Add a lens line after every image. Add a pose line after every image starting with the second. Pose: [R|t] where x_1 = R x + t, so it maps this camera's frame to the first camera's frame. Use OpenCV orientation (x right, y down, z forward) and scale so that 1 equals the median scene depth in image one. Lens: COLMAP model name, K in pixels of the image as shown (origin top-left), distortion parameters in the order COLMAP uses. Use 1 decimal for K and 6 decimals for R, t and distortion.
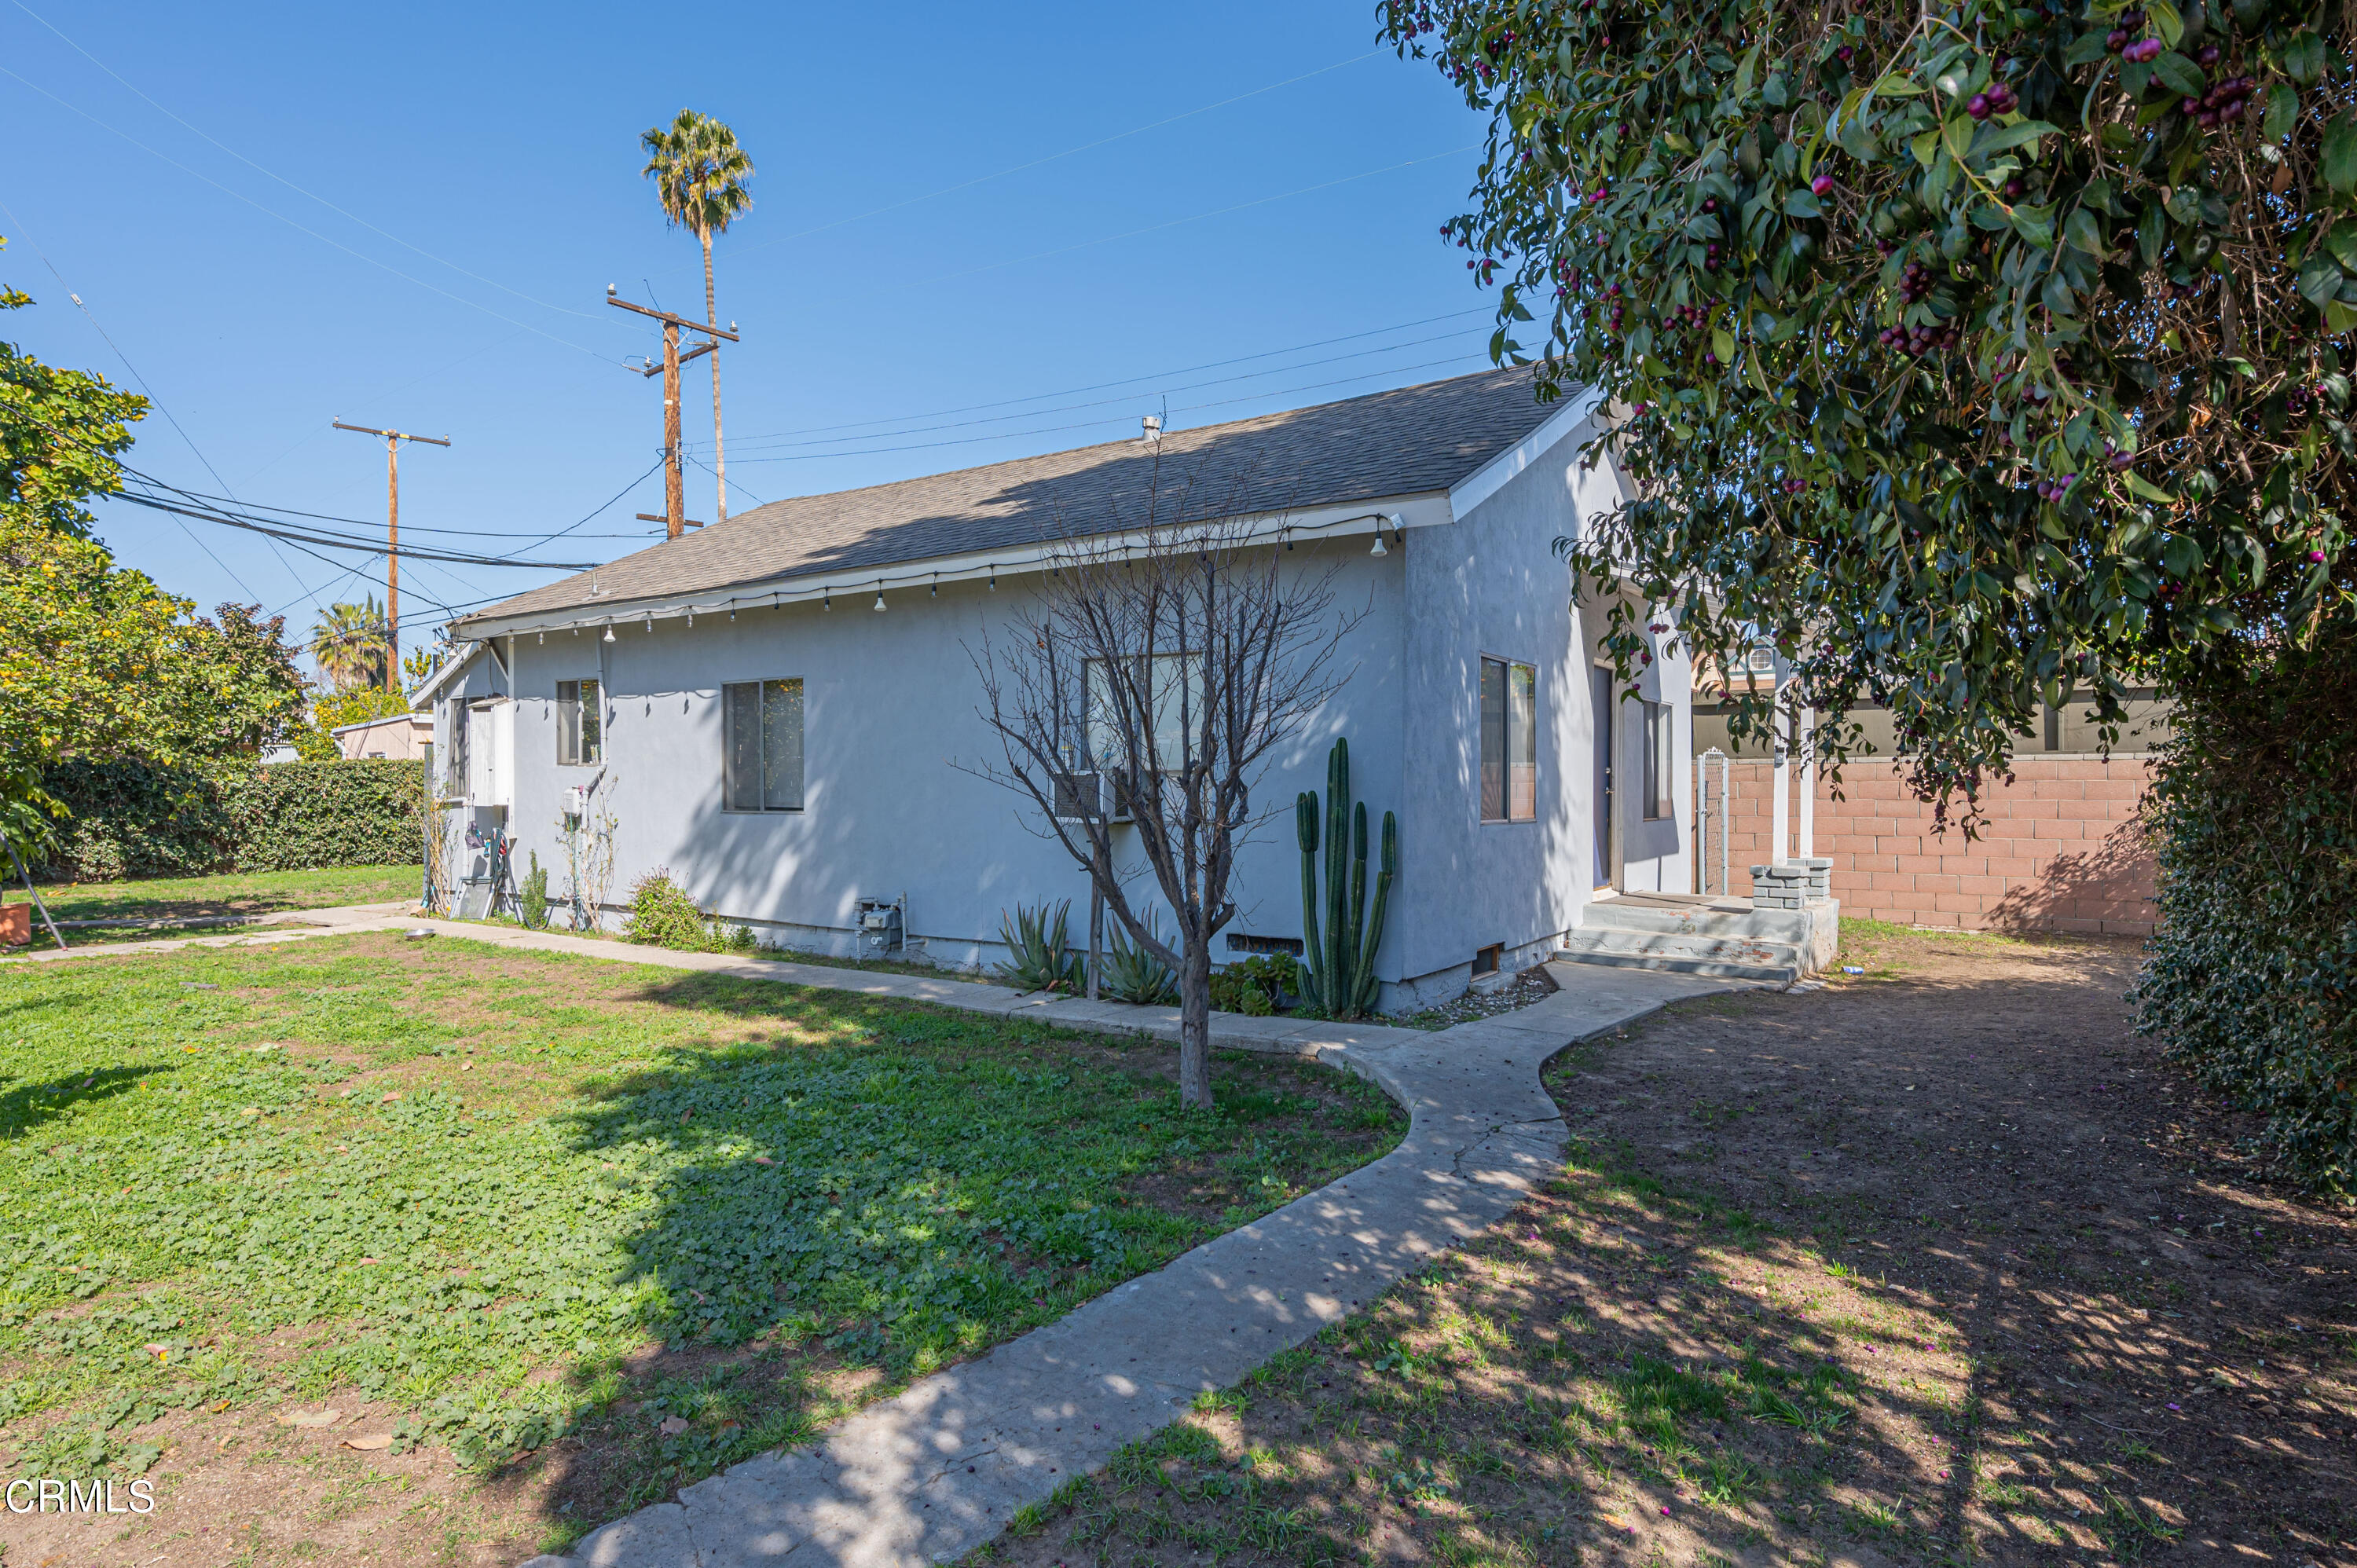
lens RADIAL K [[1299.4, 0, 1182.0], [0, 1299.4, 783.2], [0, 0, 1]] dist [-0.001563, -0.002469]
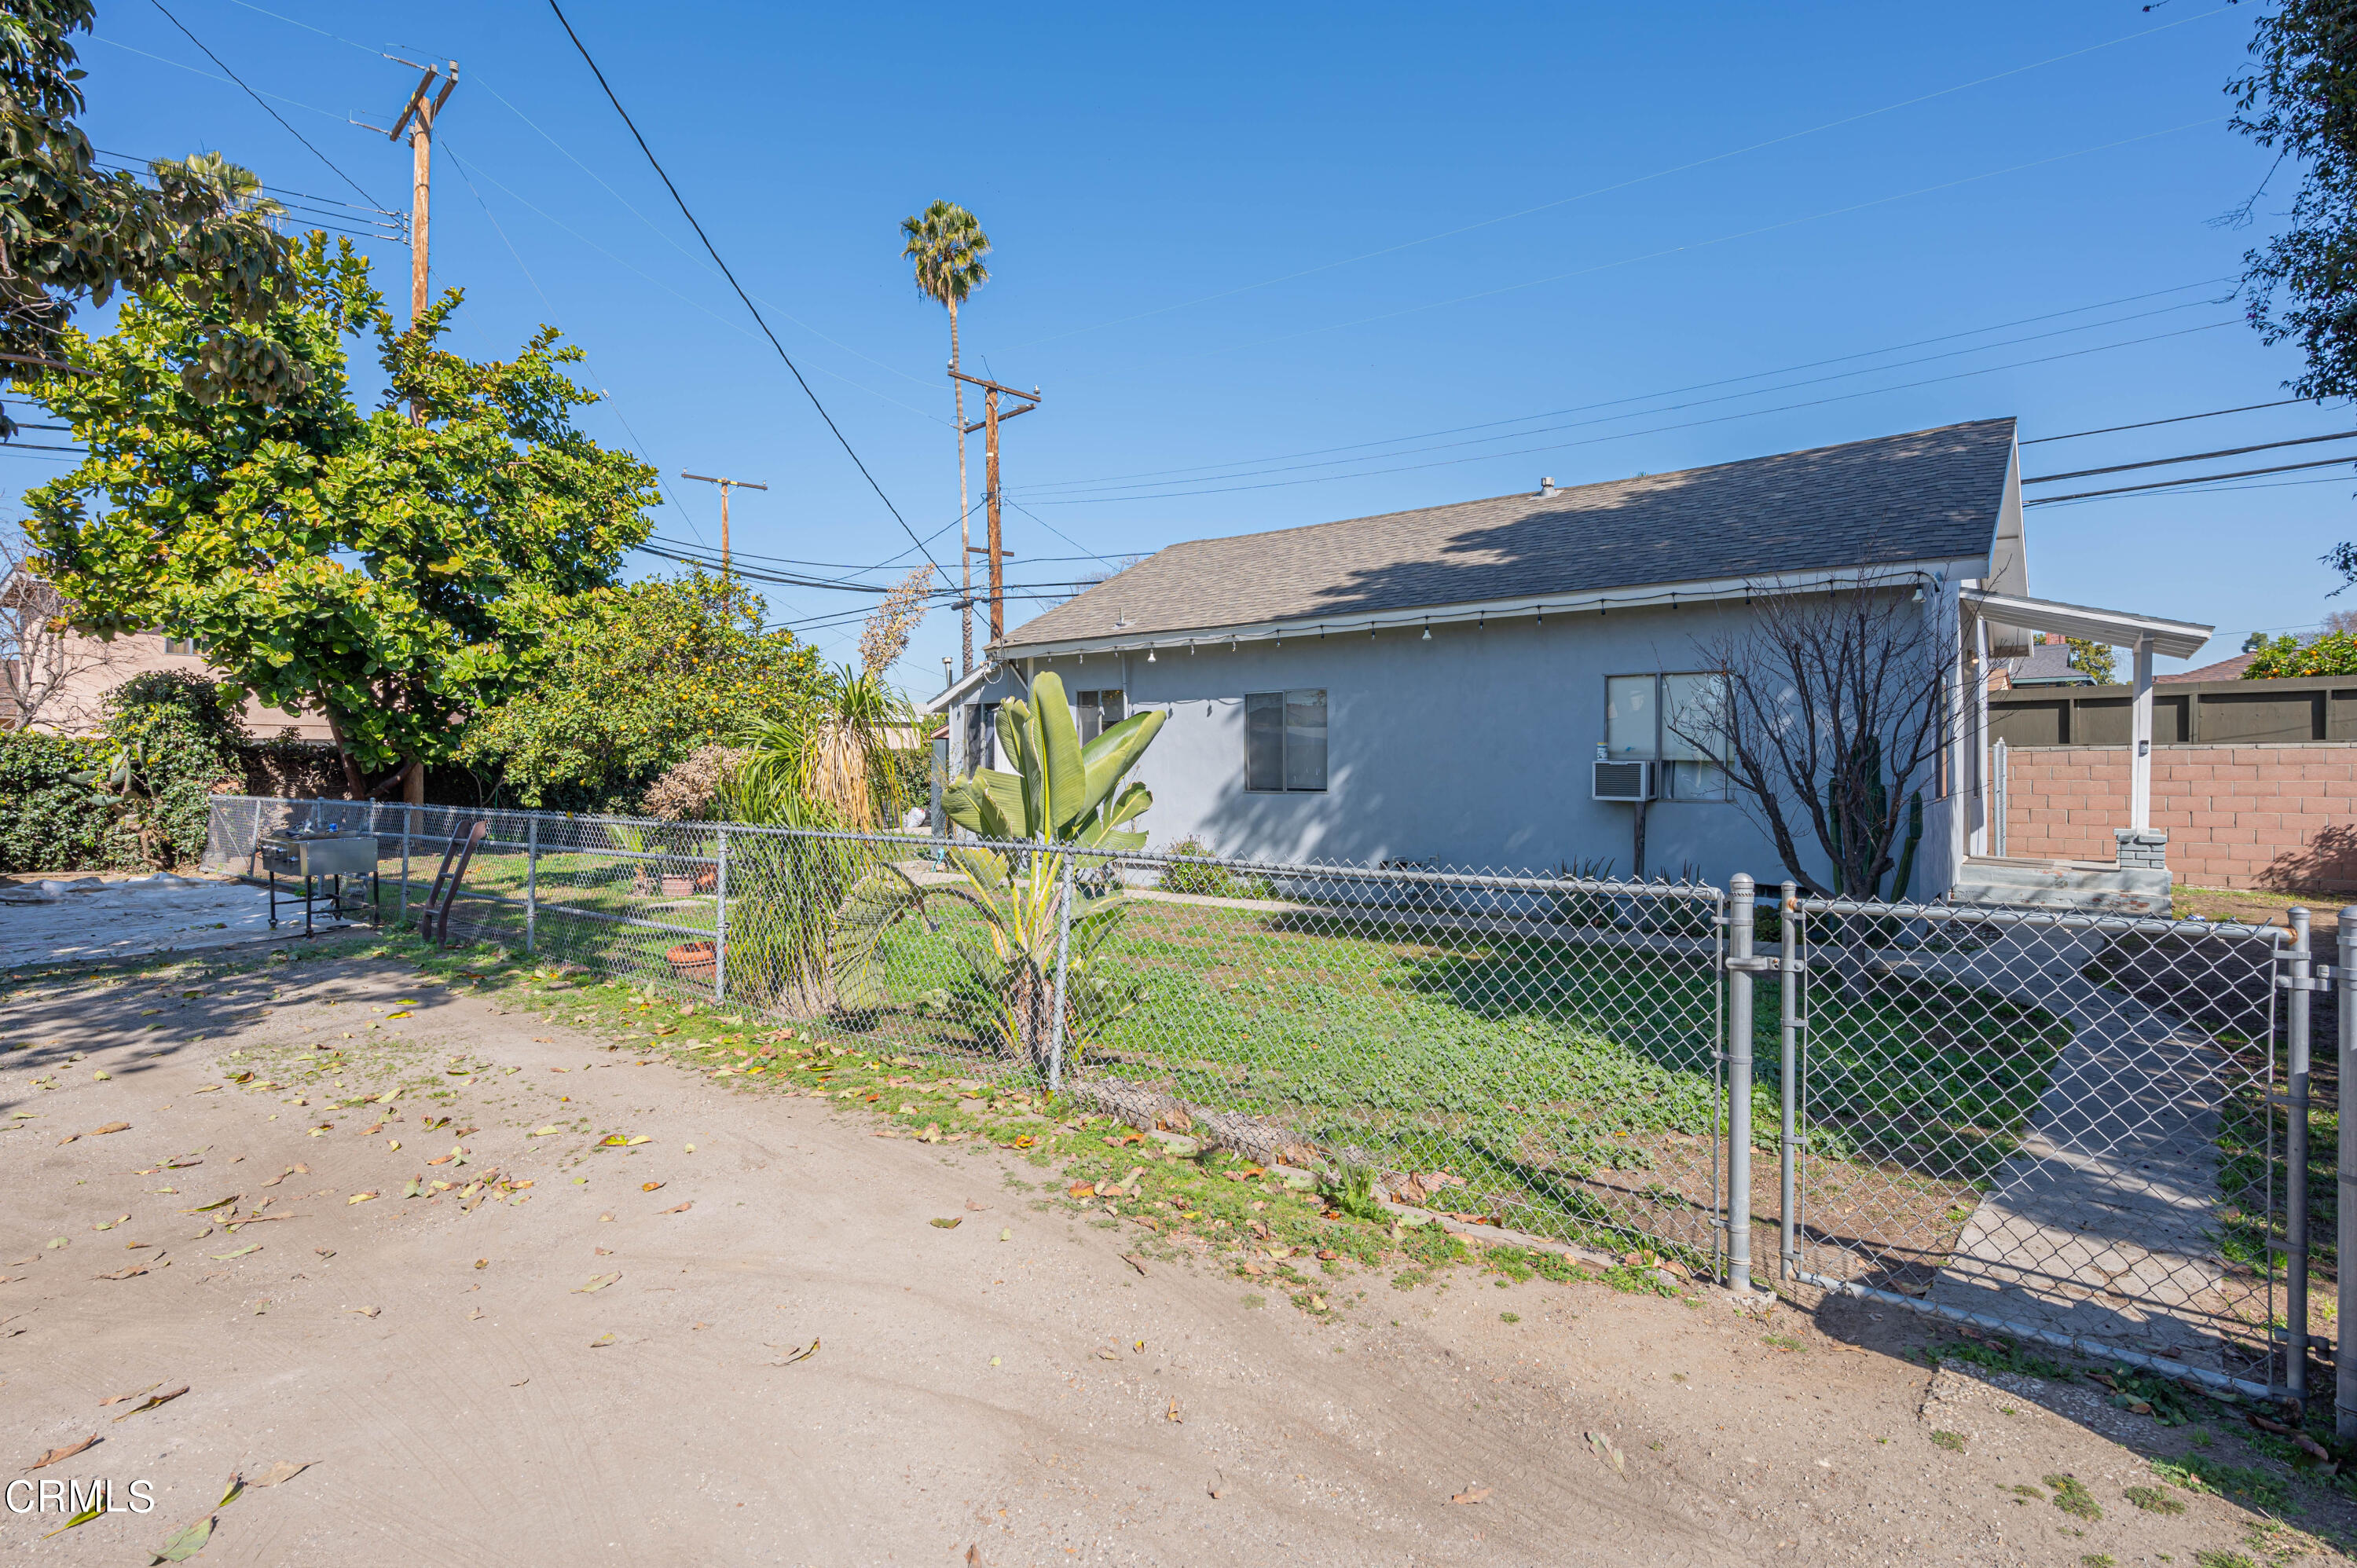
lens RADIAL K [[1142.3, 0, 1171.8], [0, 1142.3, 784.1], [0, 0, 1]] dist [-0.000812, 0.000135]
pose [[0.996119, -0.000552, -0.088019, -0.292120], [0.002213, 0.999821, 0.018768, -0.005979], [0.087993, -0.018890, 0.995942, -0.140139]]
